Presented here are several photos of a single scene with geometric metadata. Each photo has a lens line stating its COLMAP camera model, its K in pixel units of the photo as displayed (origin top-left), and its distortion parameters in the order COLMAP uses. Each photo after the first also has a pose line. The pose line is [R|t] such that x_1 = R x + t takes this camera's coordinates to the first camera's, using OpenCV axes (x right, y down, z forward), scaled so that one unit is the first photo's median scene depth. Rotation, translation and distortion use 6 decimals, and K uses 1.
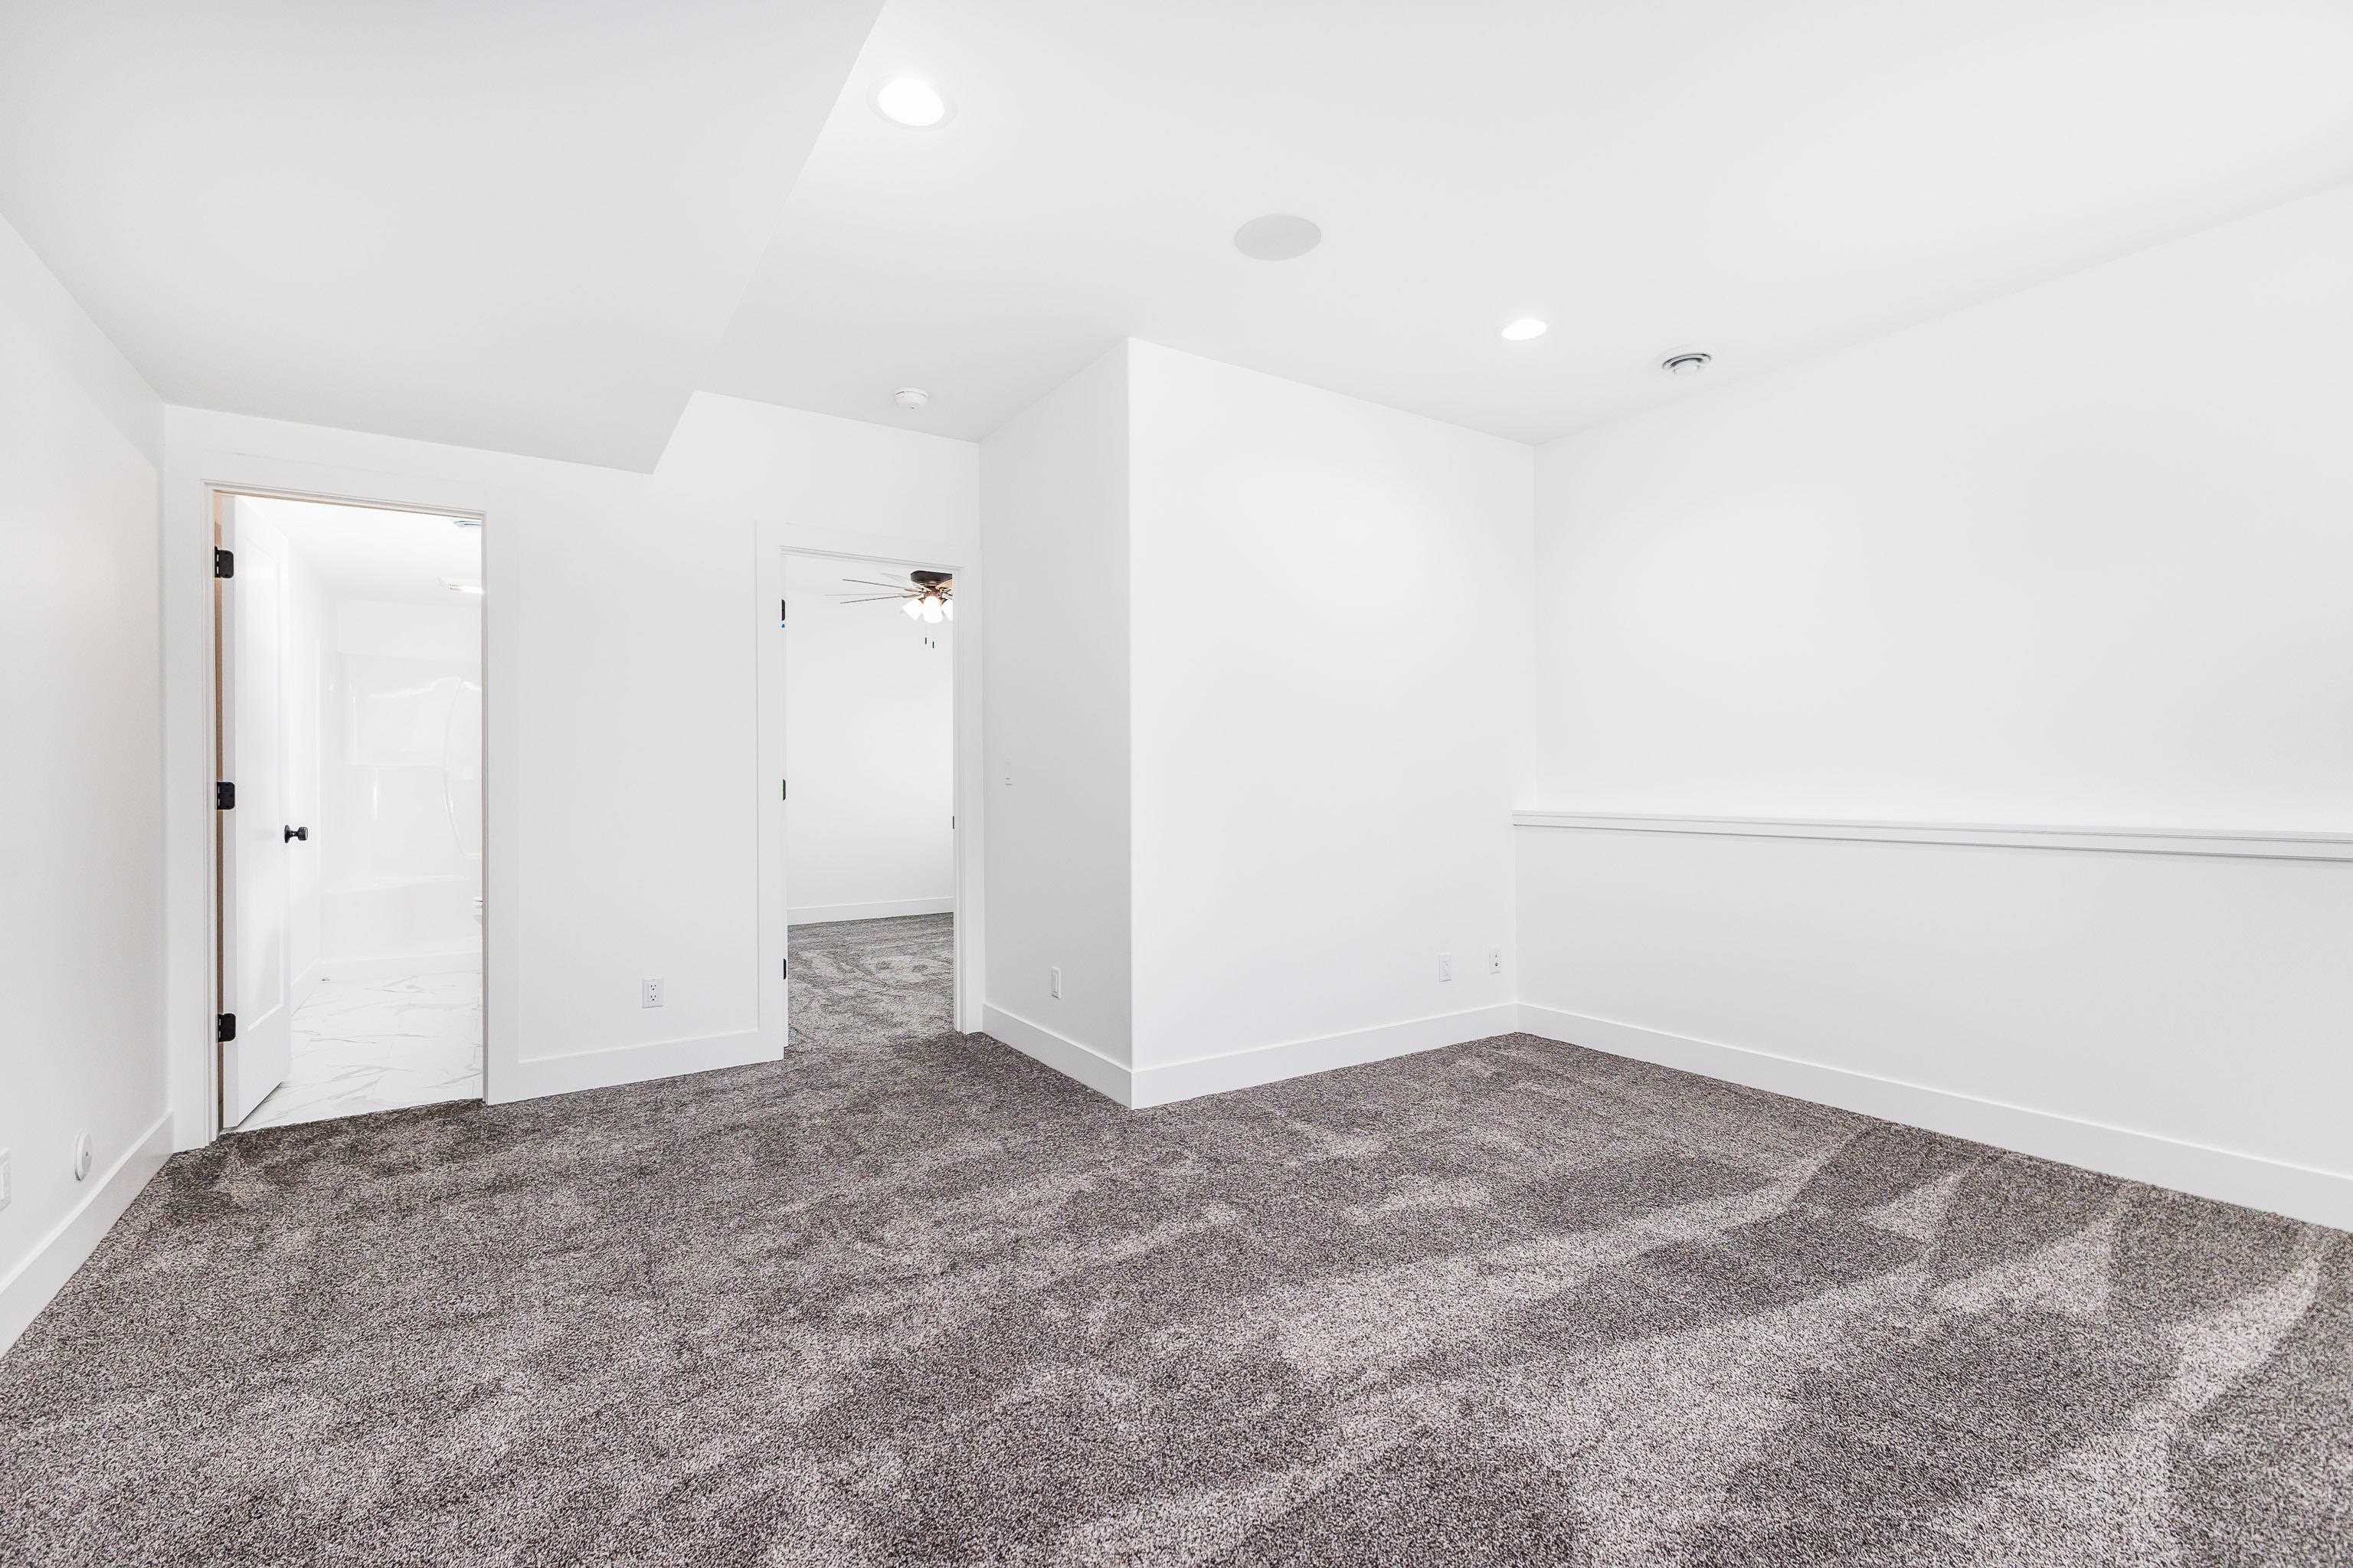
lens RADIAL K [[1030.6, 0, 1165.3], [0, 1030.6, 777.5], [0, 0, 1]] dist [0.010688, -0.003085]
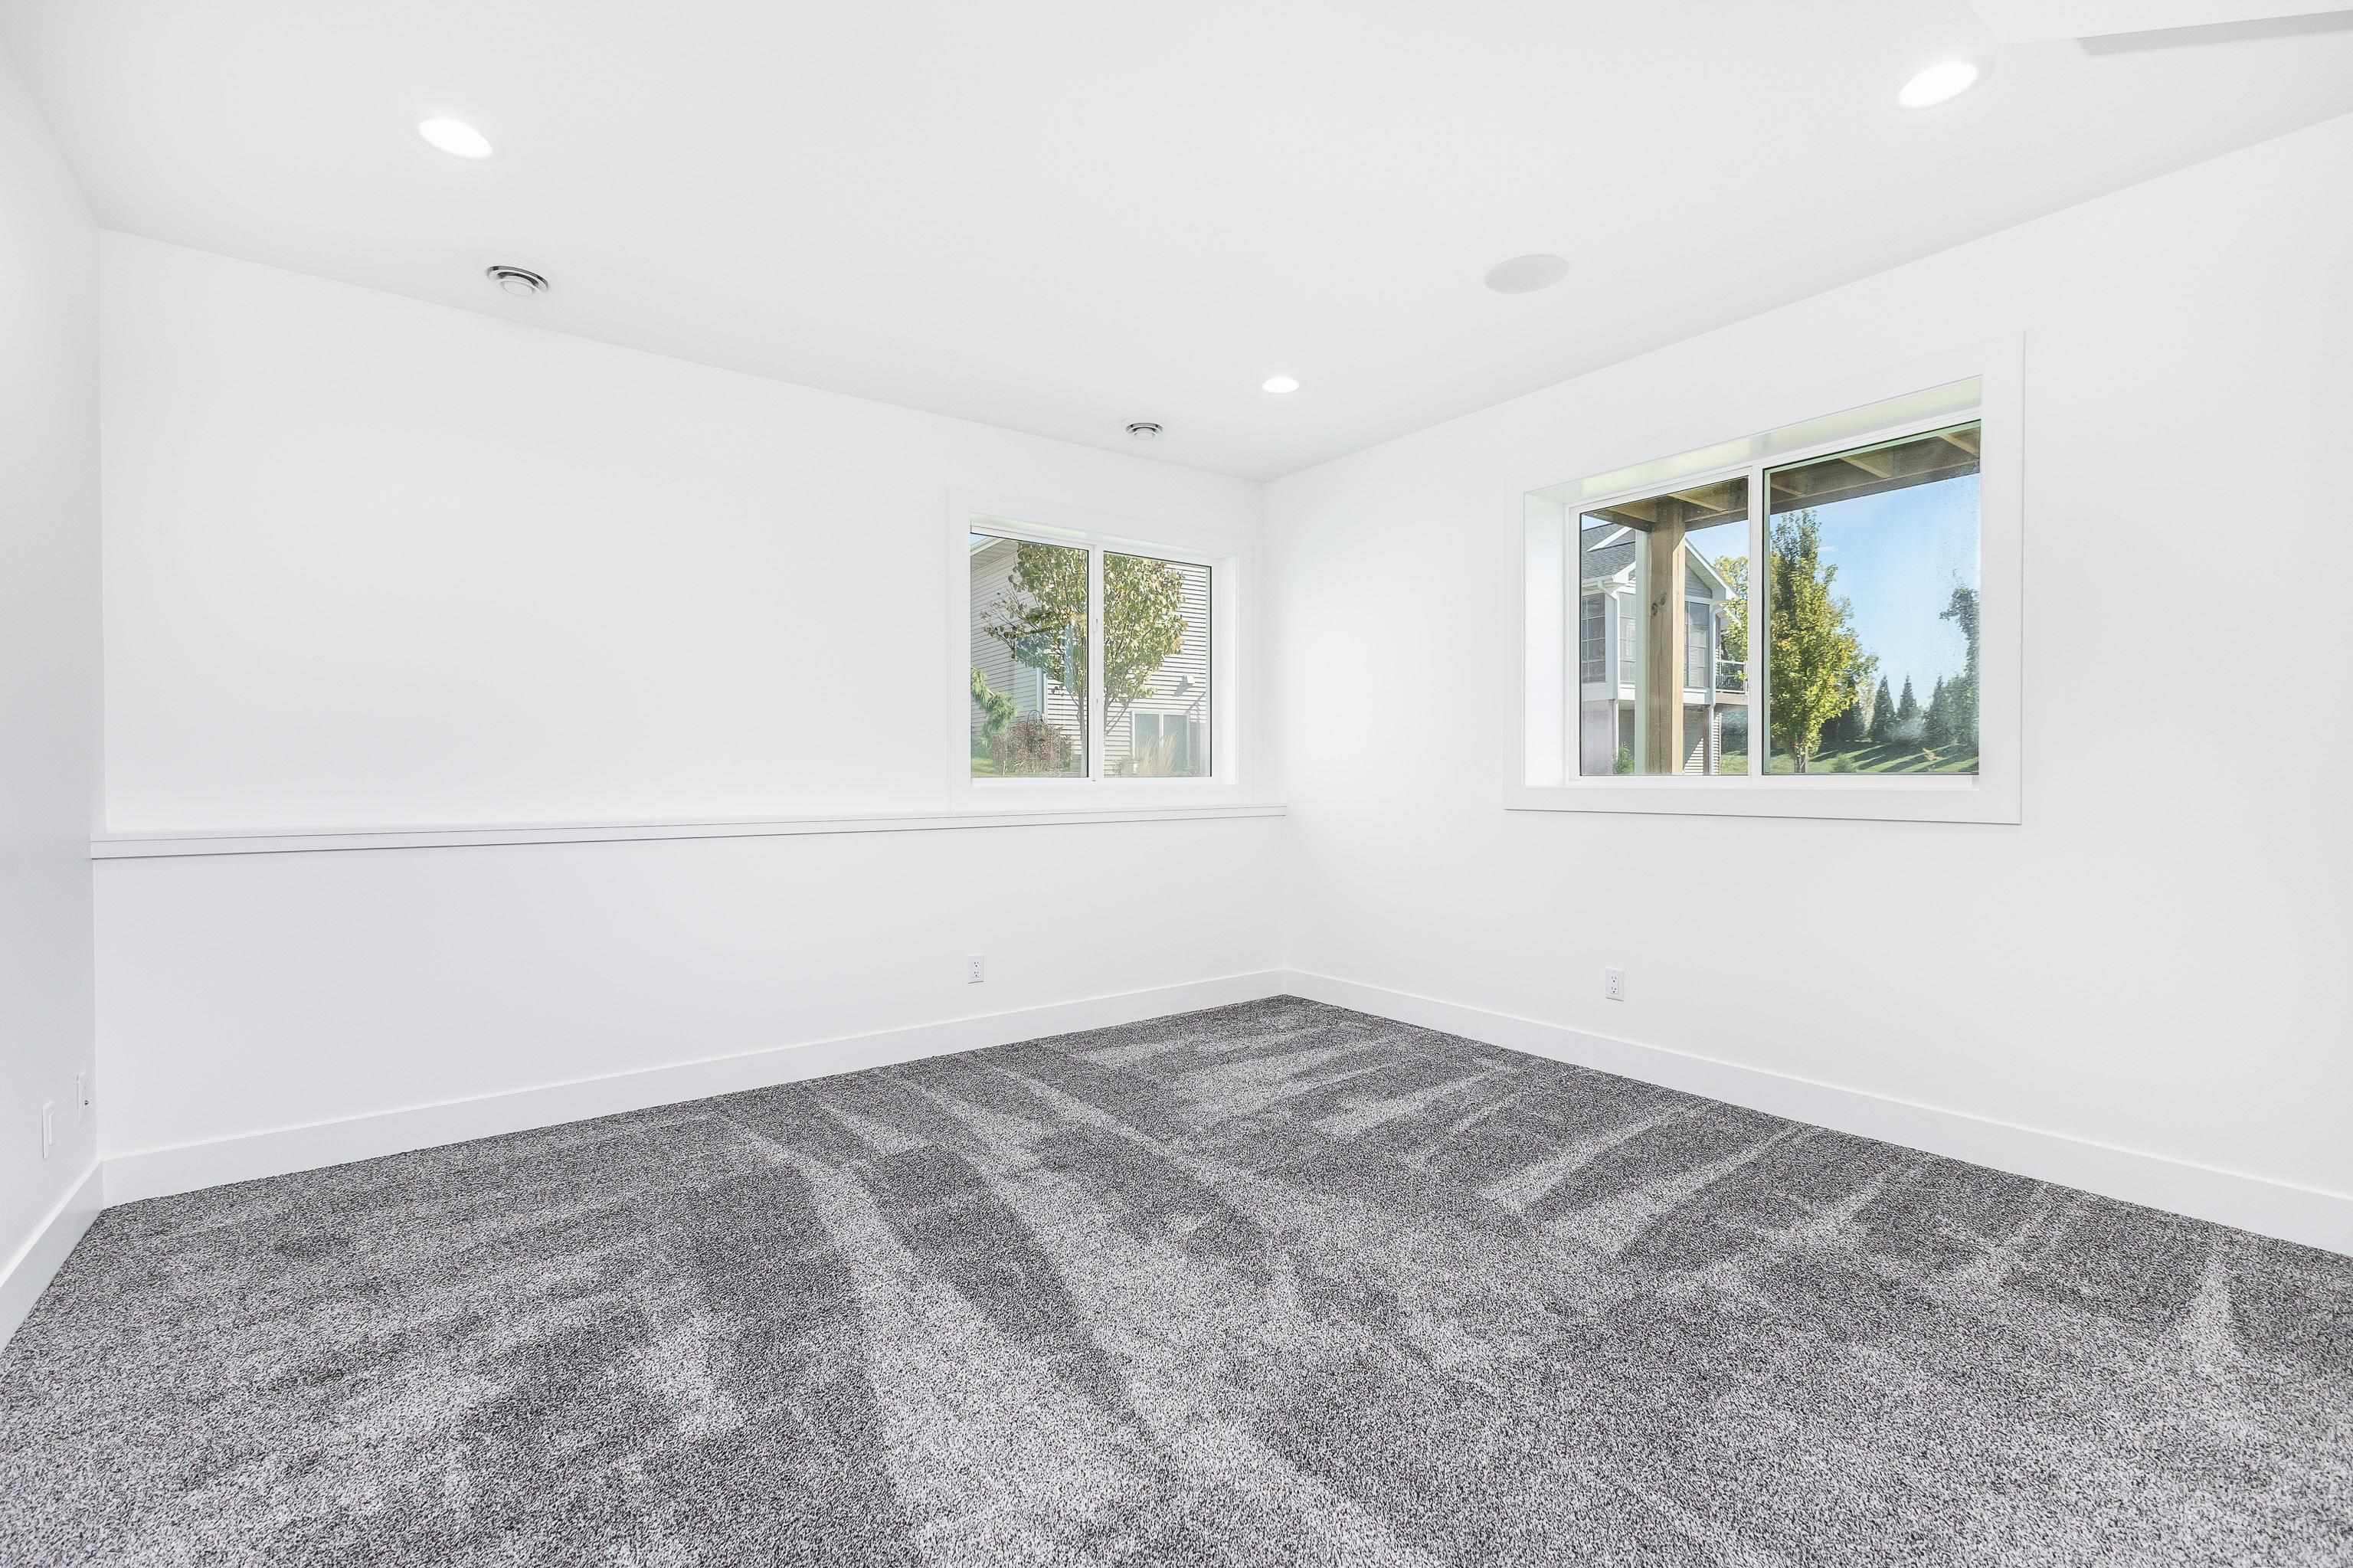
lens RADIAL K [[1030.6, 0, 1183.7], [0, 1030.6, 782.1], [0, 0, 1]] dist [0.010688, -0.003085]
pose [[-0.067467, -0.001821, 0.997720, -0.542526], [0.001215, 0.999997, 0.001907, 0.004950], [-0.997721, 0.001341, -0.067464, 0.781012]]
